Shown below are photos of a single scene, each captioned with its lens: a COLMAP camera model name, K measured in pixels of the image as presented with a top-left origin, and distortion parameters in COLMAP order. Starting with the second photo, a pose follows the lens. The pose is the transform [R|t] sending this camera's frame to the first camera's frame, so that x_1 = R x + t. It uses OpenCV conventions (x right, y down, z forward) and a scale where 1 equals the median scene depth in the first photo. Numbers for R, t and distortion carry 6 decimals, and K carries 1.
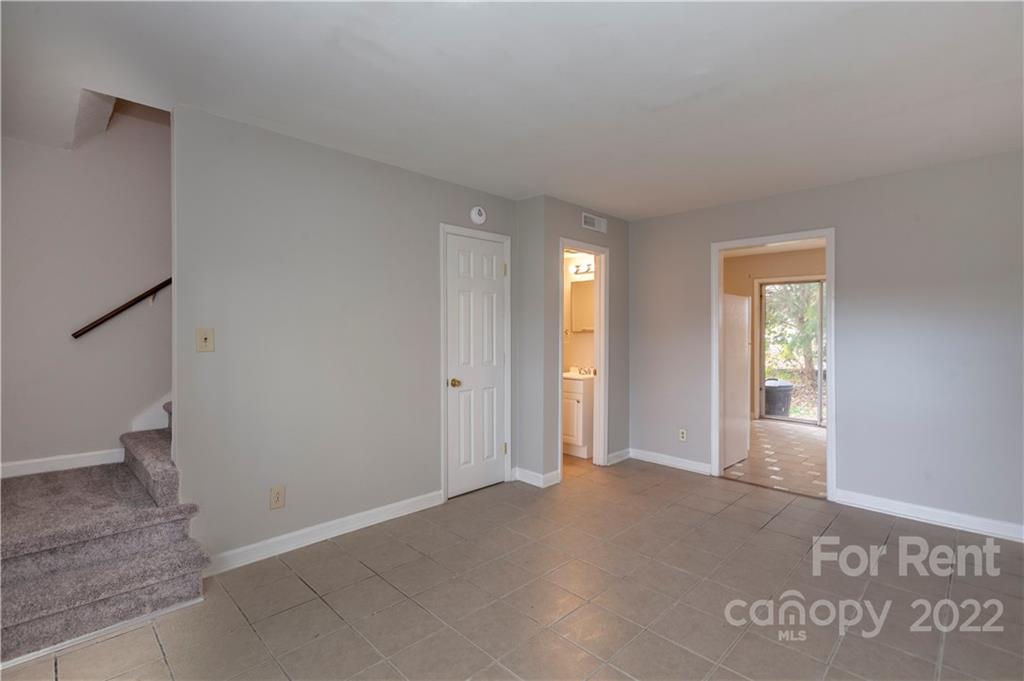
lens RADIAL K [[467.2, 0, 511.1], [0, 467.2, 343.6], [0, 0, 1]] dist [0.001972, 0.000430]
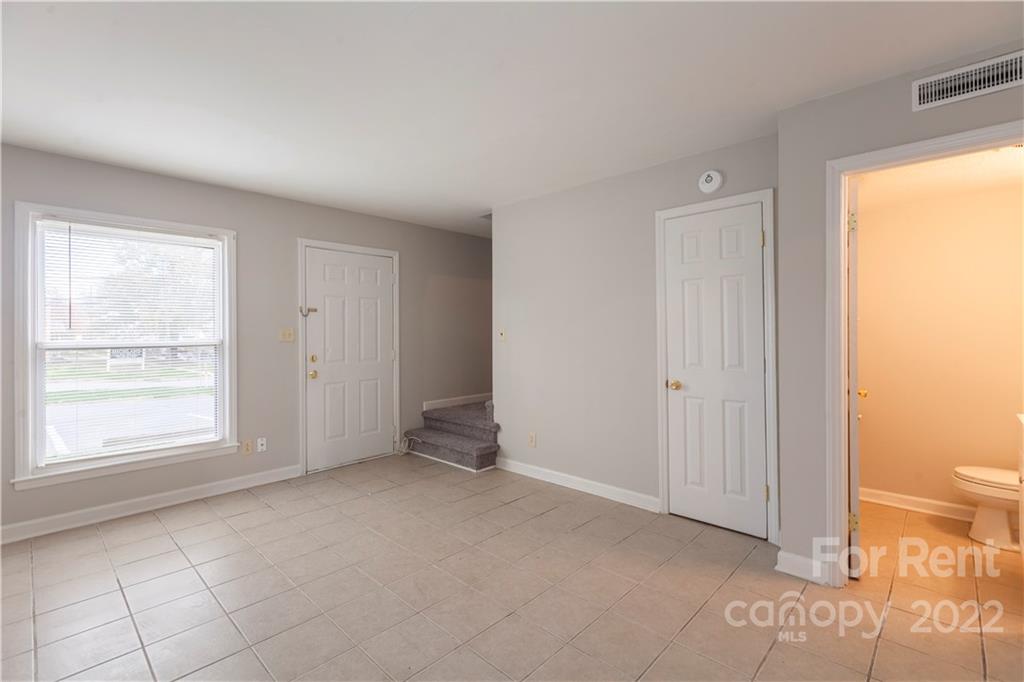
lens RADIAL K [[467.2, 0, 511.0], [0, 467.2, 331.4], [0, 0, 1]] dist [0.001972, 0.000430]
pose [[0.020971, 0.001173, -0.999779, 0.777560], [-0.009660, 0.999953, 0.000971, -0.016259], [0.999733, 0.009638, 0.020981, 0.689102]]
